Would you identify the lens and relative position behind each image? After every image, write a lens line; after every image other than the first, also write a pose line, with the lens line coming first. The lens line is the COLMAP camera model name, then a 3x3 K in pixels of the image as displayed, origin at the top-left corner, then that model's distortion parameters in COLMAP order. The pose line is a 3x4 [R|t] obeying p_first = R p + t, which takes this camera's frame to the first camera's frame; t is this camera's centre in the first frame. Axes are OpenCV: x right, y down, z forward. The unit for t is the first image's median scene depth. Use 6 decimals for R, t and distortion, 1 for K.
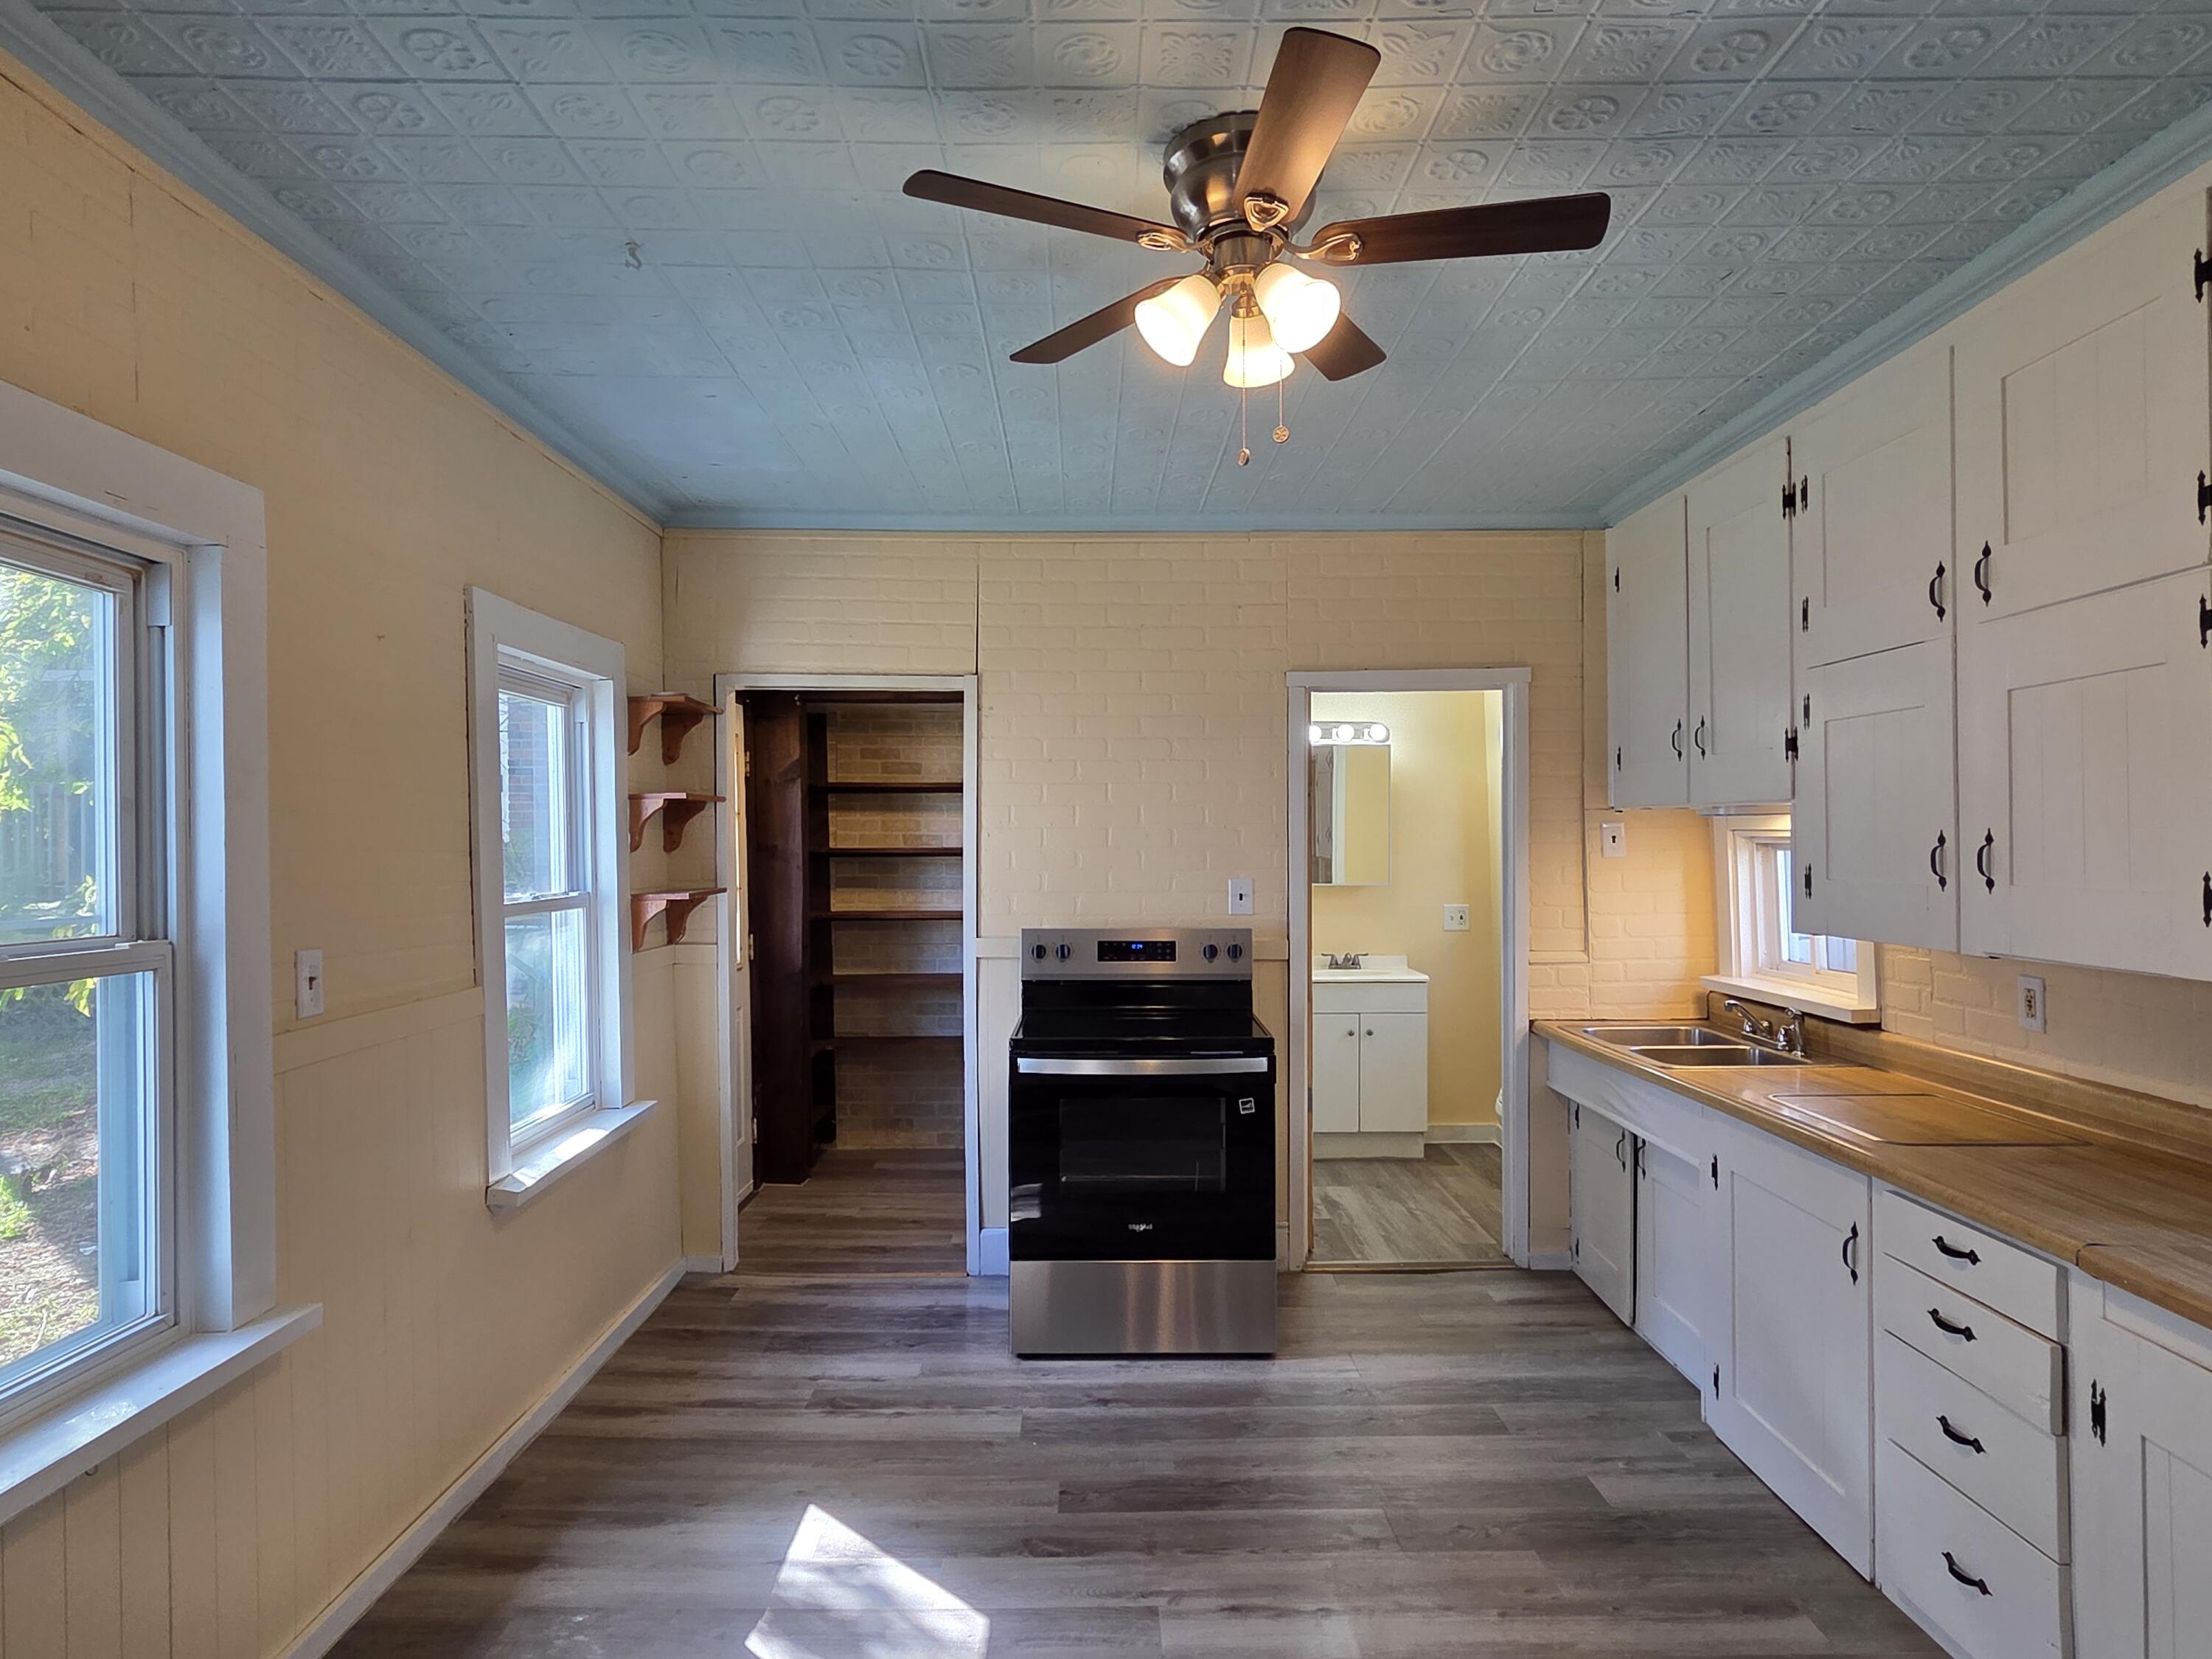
lens RADIAL K [[1312.0, 0, 1100.7], [0, 1312.0, 827.4], [0, 0, 1]] dist [-0.002499, 0.000784]
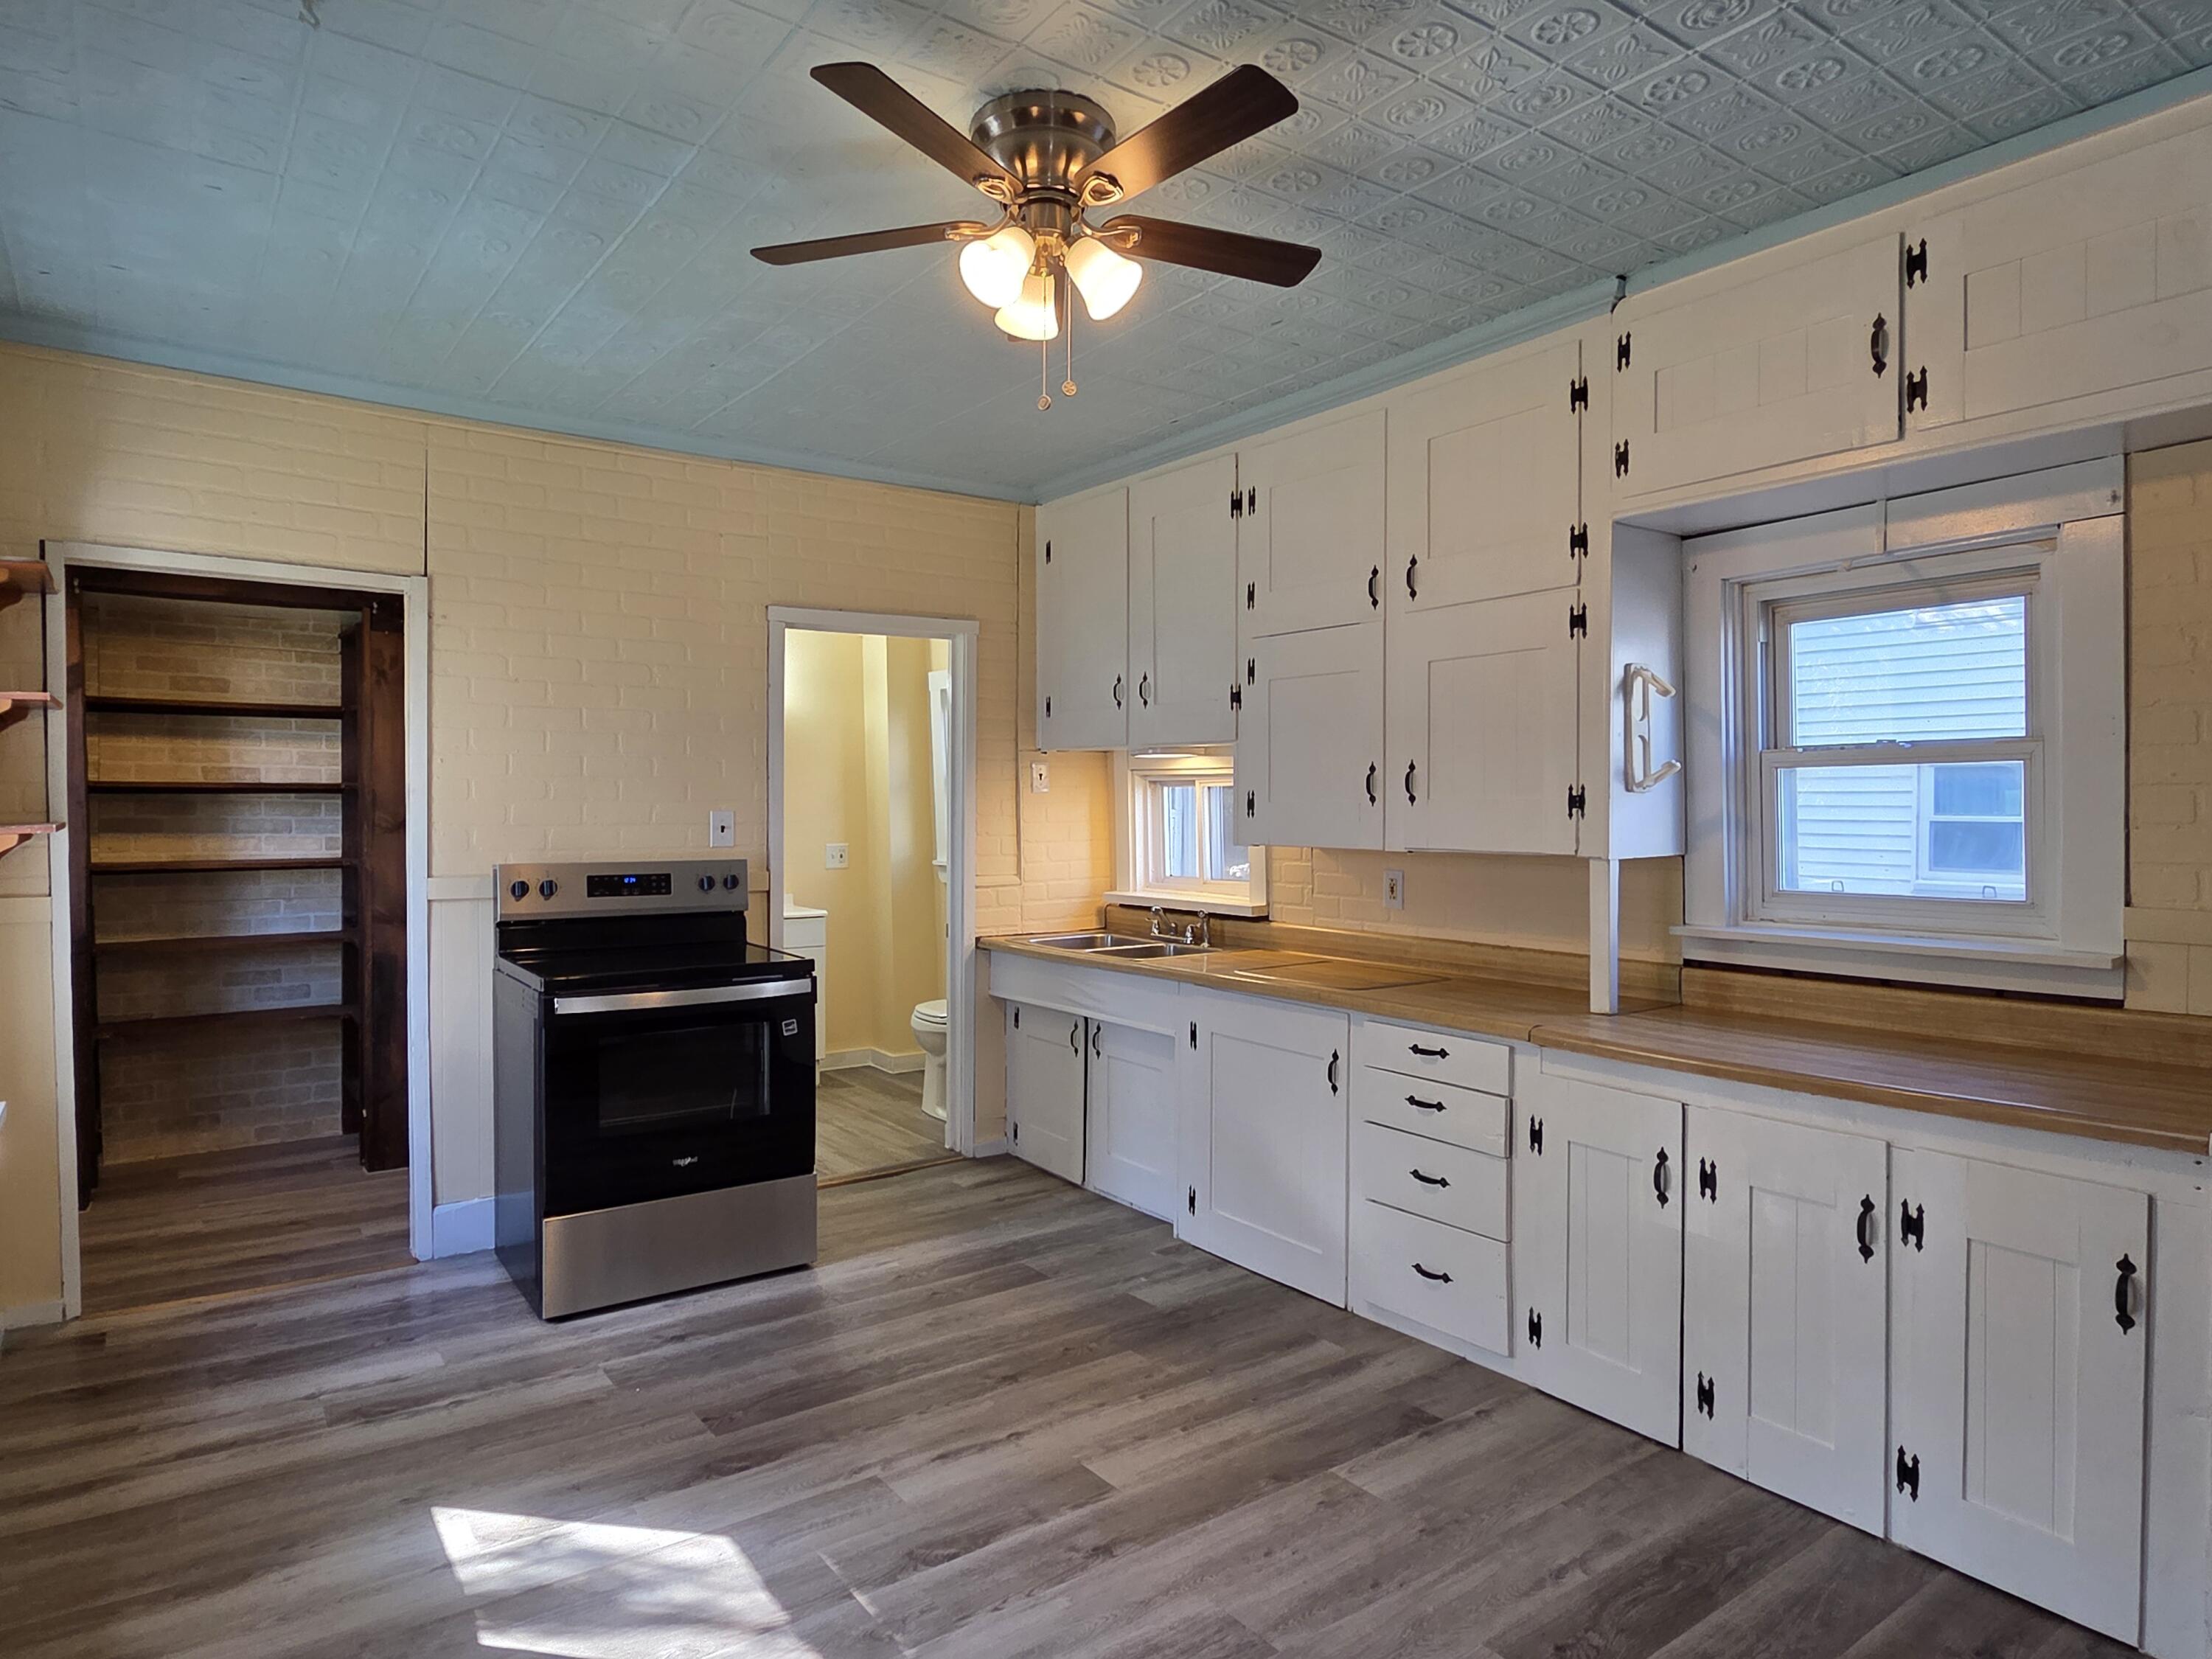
lens RADIAL K [[1312.0, 0, 1108.4], [0, 1312.0, 824.9], [0, 0, 1]] dist [-0.002499, 0.000784]
pose [[0.813995, -0.005890, 0.580843, -0.289498], [-0.010105, 0.999654, 0.024298, 0.028373], [-0.580784, -0.025648, 0.813653, 0.029490]]
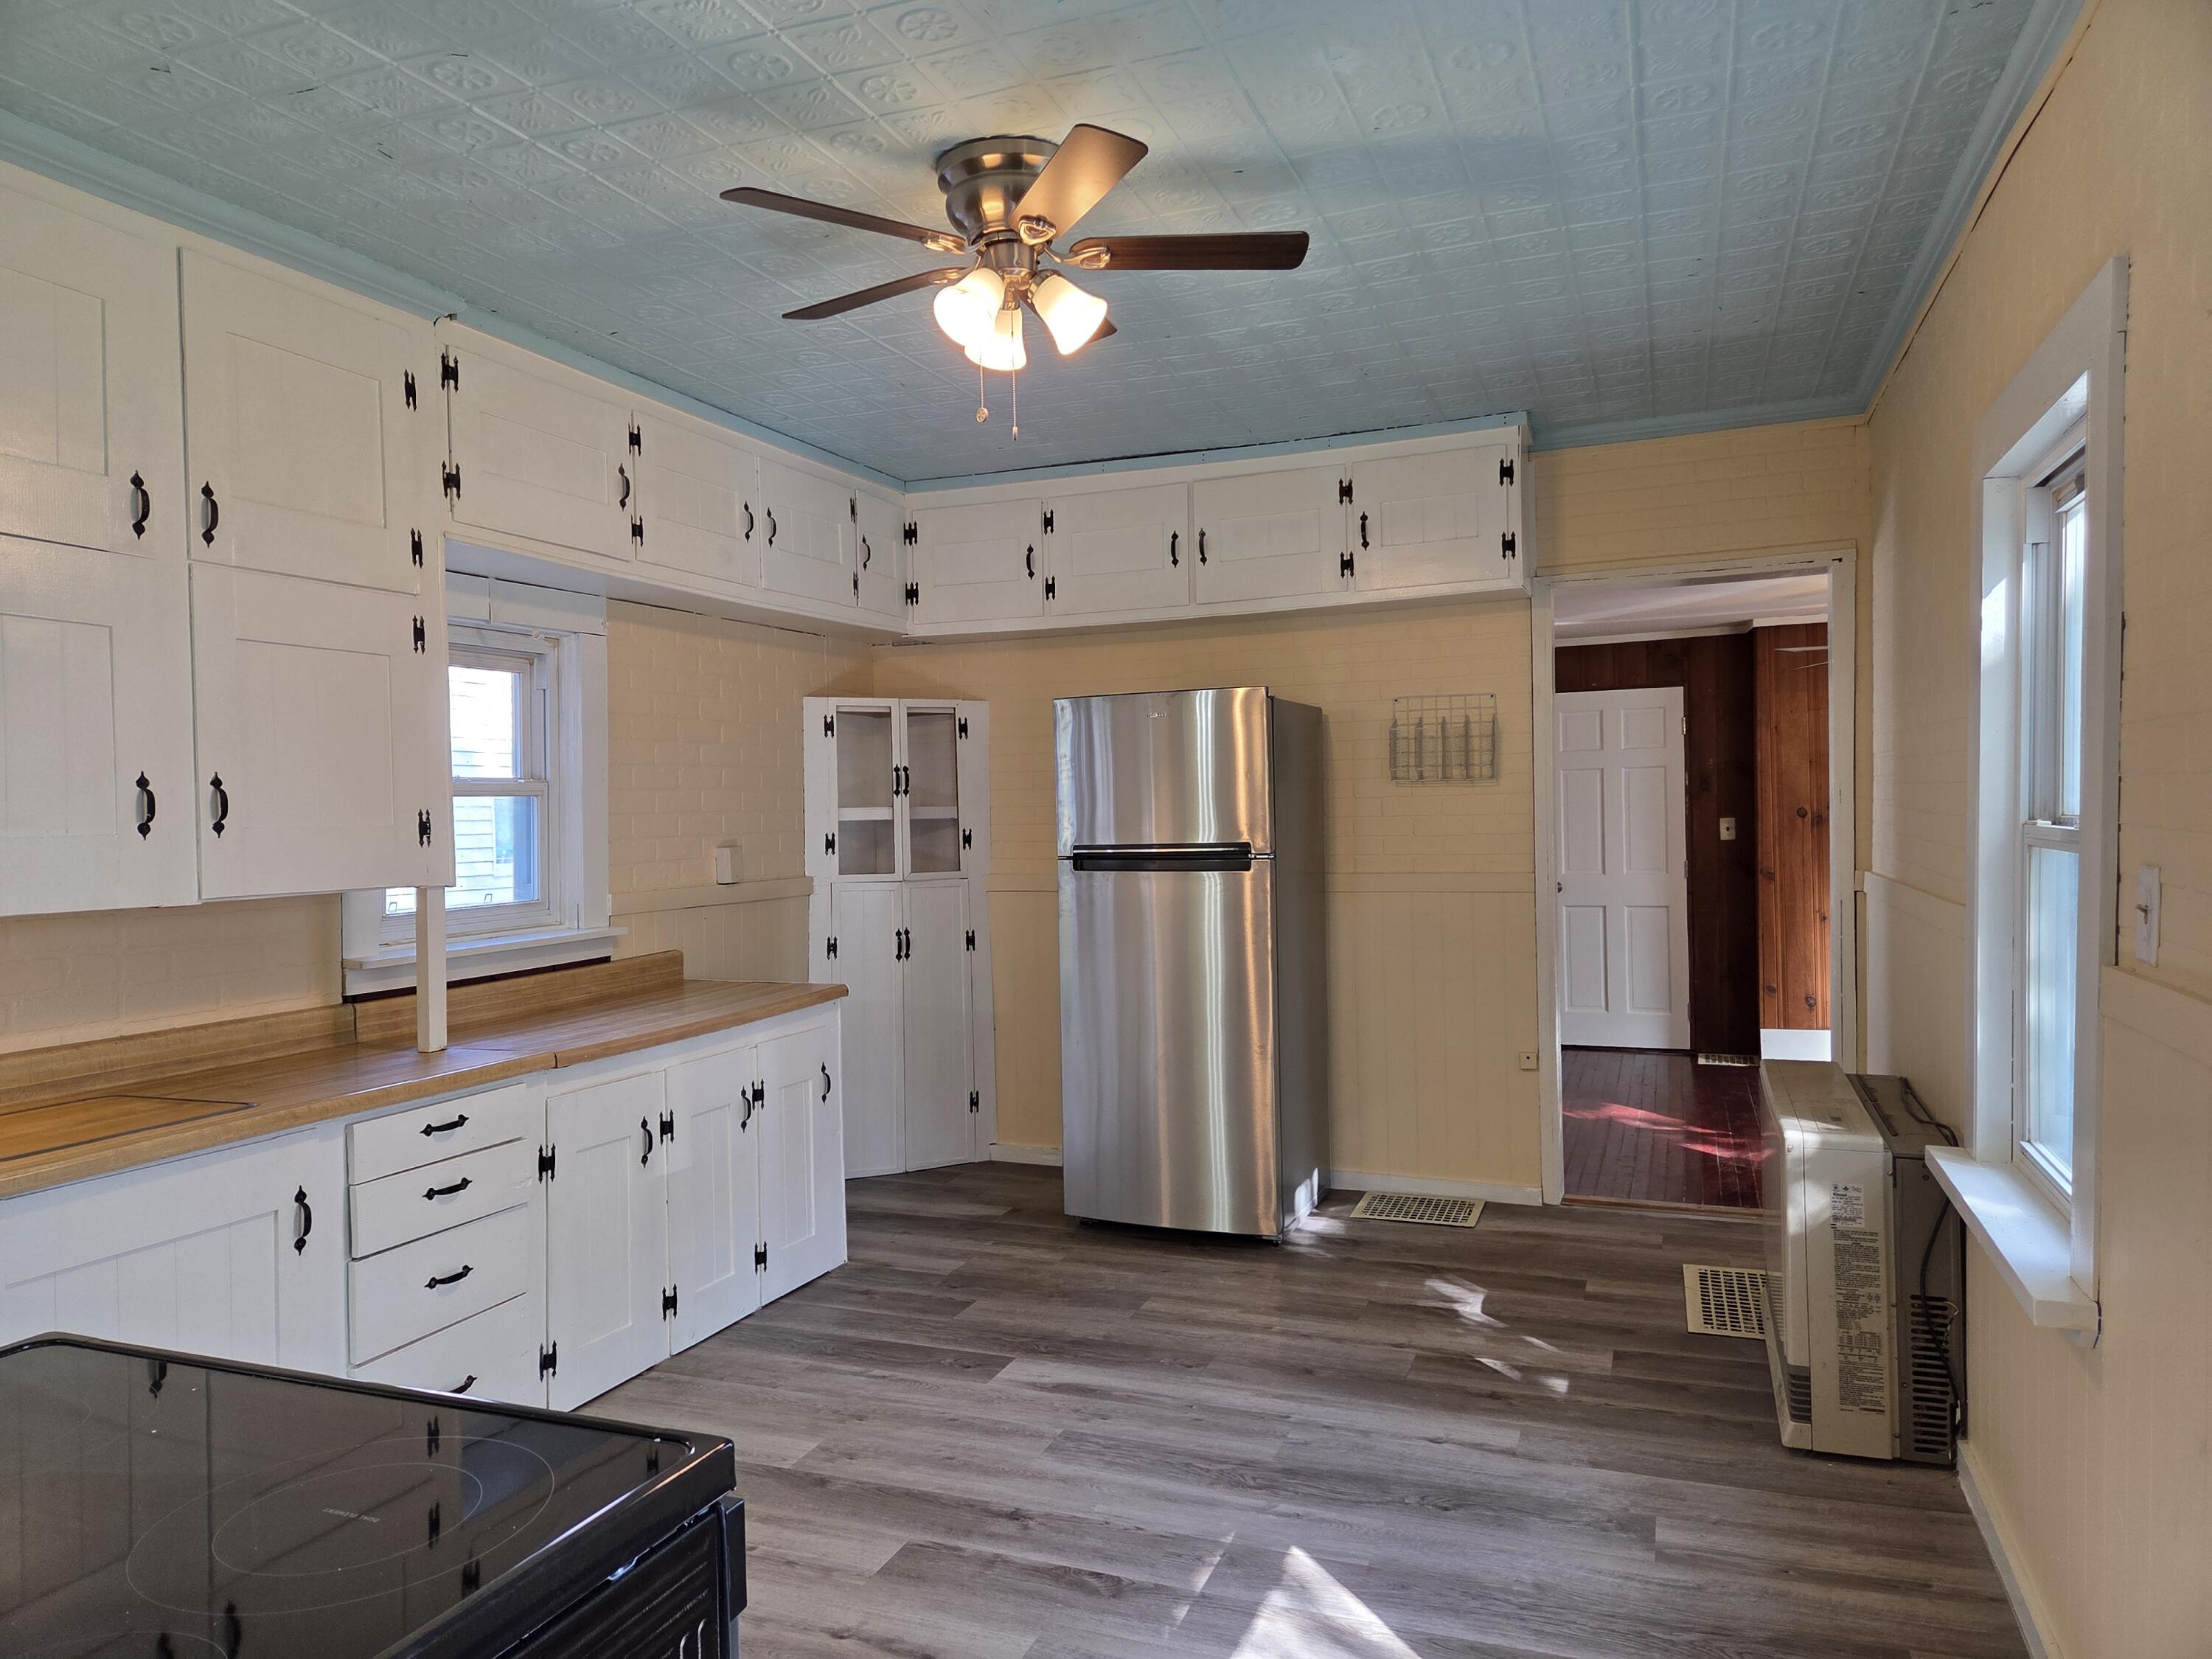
lens RADIAL K [[1469.5, 0, 1102.0], [0, 1469.5, 834.3], [0, 0, 1]] dist [0.000507, 0.000195]
pose [[-0.930771, 0.018601, 0.365129, -0.250533], [0.019429, 0.999810, -0.001407, 0.044559], [-0.365086, 0.005784, -0.930956, 1.275873]]
